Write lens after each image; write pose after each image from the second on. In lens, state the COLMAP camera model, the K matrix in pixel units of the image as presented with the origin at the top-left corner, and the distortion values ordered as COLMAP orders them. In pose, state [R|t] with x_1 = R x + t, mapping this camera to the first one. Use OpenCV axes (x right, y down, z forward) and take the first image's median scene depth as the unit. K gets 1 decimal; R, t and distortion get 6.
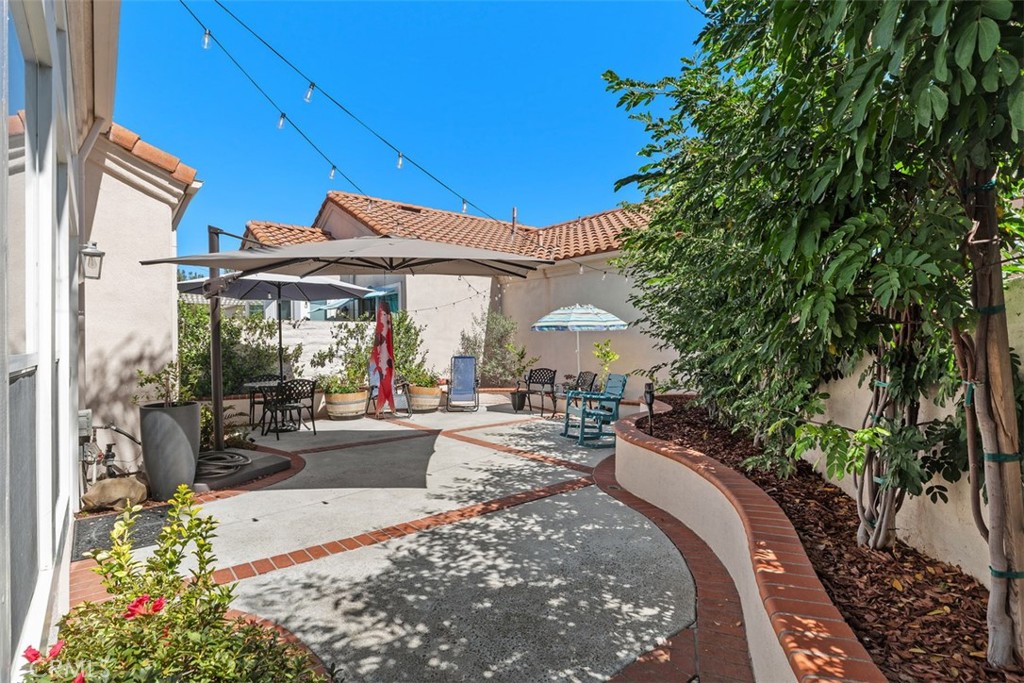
lens RADIAL K [[503.5, 0, 512.0], [0, 503.5, 341.5], [0, 0, 1]] dist [-0.043318, 0.000111]
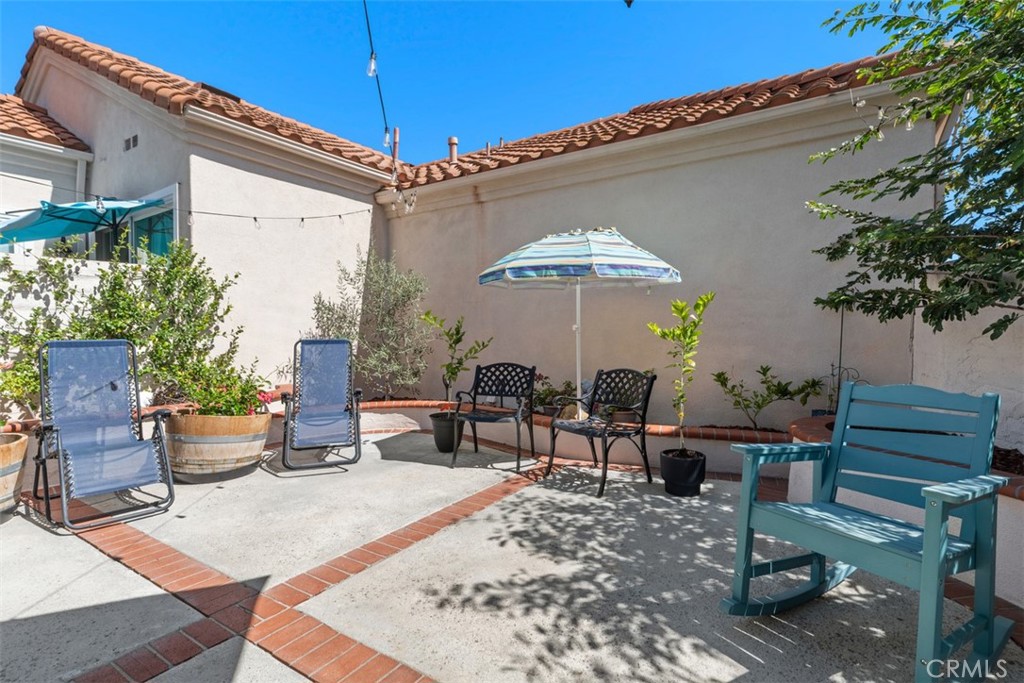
lens RADIAL K [[479.5, 0, 511.4], [0, 479.5, 338.6], [0, 0, 1]] dist [-0.002057, -0.000518]
pose [[0.954566, 0.001070, 0.297998, -0.068567], [-0.004312, 0.999938, 0.010223, 0.025216], [-0.297968, -0.011044, 0.954512, 0.572193]]
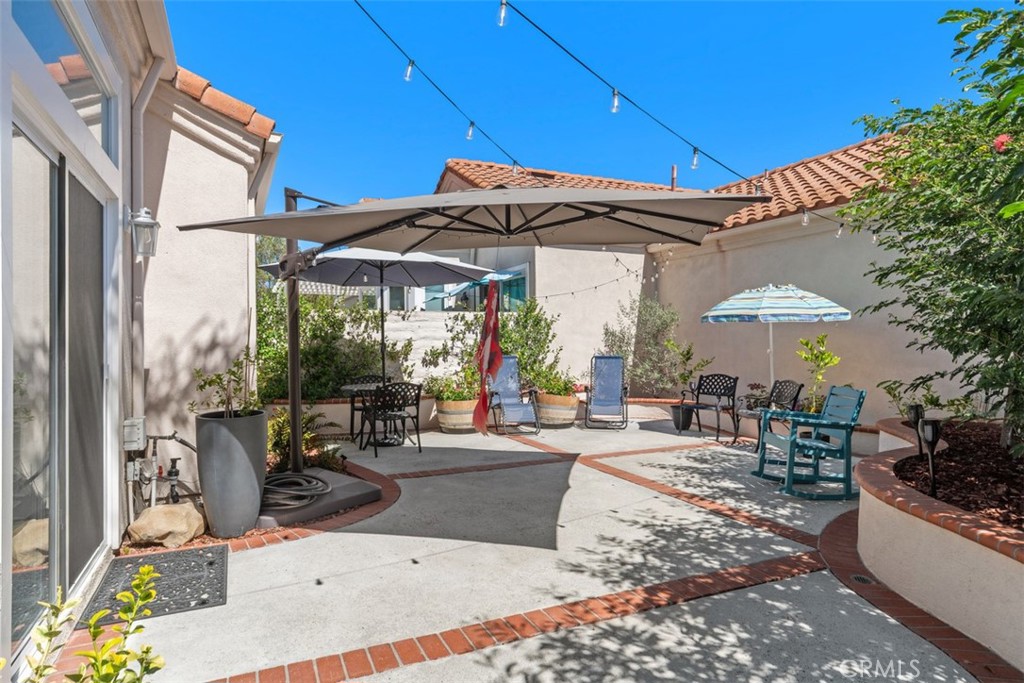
lens RADIAL K [[585.1, 0, 511.0], [0, 585.1, 338.9], [0, 0, 1]] dist [-0.002455, -0.000709]
pose [[0.967809, 0.005873, -0.251618, -0.016224], [-0.005485, 0.999982, 0.002243, 0.002148], [0.251626, -0.000791, 0.967824, 0.106750]]
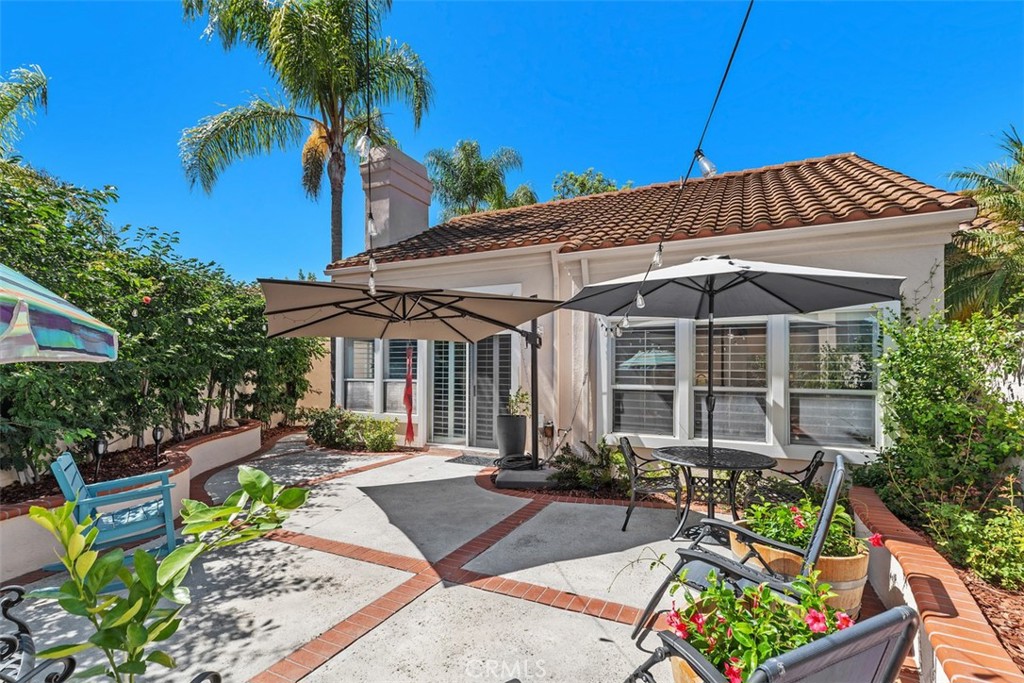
lens RADIAL K [[460.3, 0, 512.0], [0, 460.3, 341.5], [0, 0, 1]] dist [0.001092, -0.000056]
pose [[-0.909598, -0.011390, -0.415334, -0.014953], [0.009225, 0.998824, -0.047593, -0.019937], [0.415387, -0.047122, -0.908423, 1.150129]]
